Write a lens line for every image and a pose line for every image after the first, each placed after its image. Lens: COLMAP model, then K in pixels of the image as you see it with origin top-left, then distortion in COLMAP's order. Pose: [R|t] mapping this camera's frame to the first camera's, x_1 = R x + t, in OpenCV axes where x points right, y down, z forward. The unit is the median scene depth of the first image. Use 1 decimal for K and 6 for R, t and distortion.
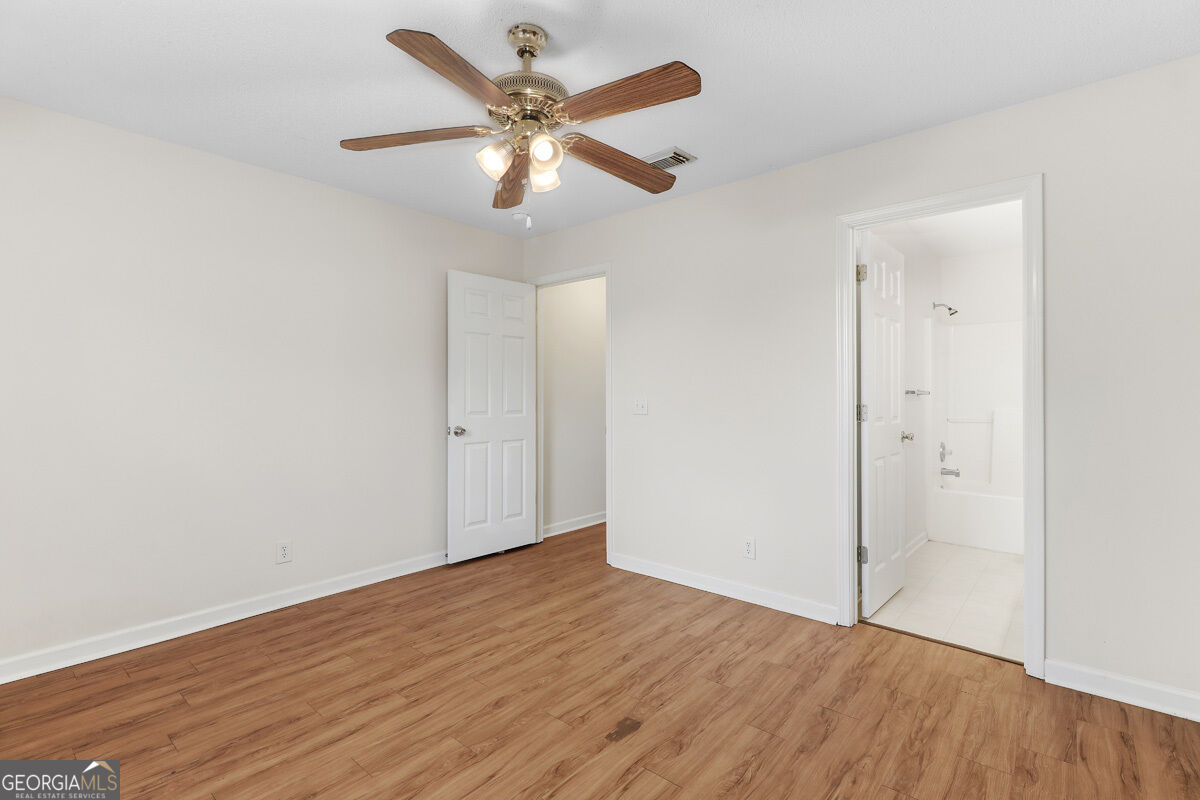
lens RADIAL K [[557.0, 0, 629.9], [0, 557.0, 392.8], [0, 0, 1]] dist [0.000364, -0.001014]
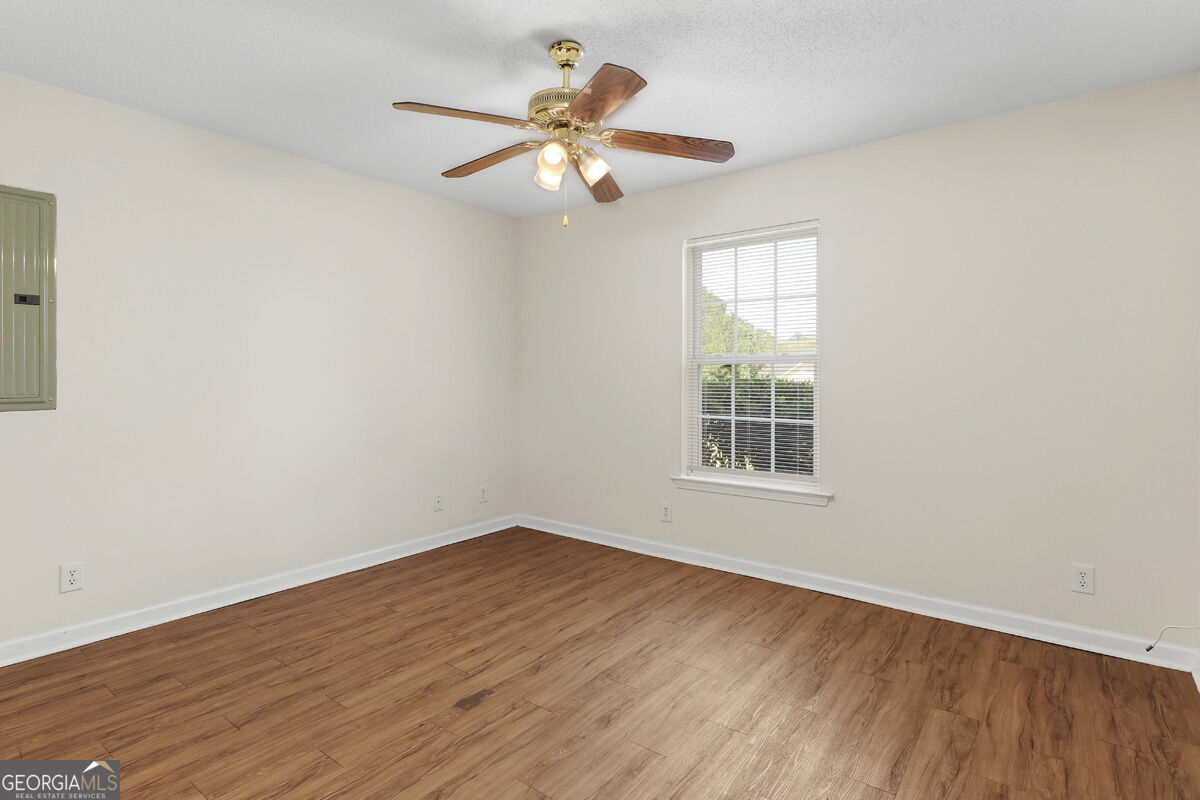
lens RADIAL K [[565.8, 0, 605.2], [0, 565.8, 385.9], [0, 0, 1]] dist [0.010086, -0.011664]
pose [[-0.999875, -0.001927, -0.015686, -0.209006], [-0.002143, 0.999903, 0.013771, 0.010354], [0.015658, 0.013803, -0.999782, 1.819865]]
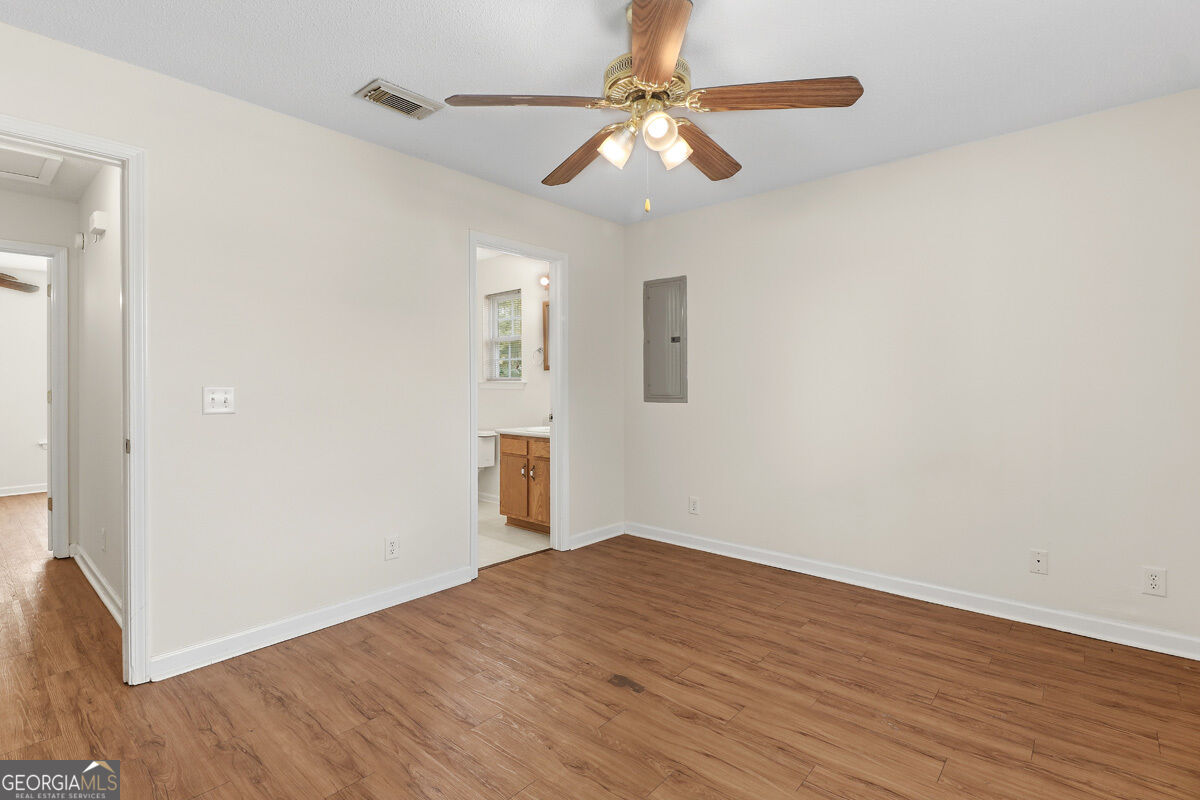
lens RADIAL K [[565.8, 0, 605.2], [0, 565.8, 385.9], [0, 0, 1]] dist [0.010086, -0.011664]
pose [[0.027408, -0.007362, 0.999597, -0.982477], [-0.000438, 0.999973, 0.007377, 0.019396], [-0.999624, -0.000640, 0.027404, 0.901401]]
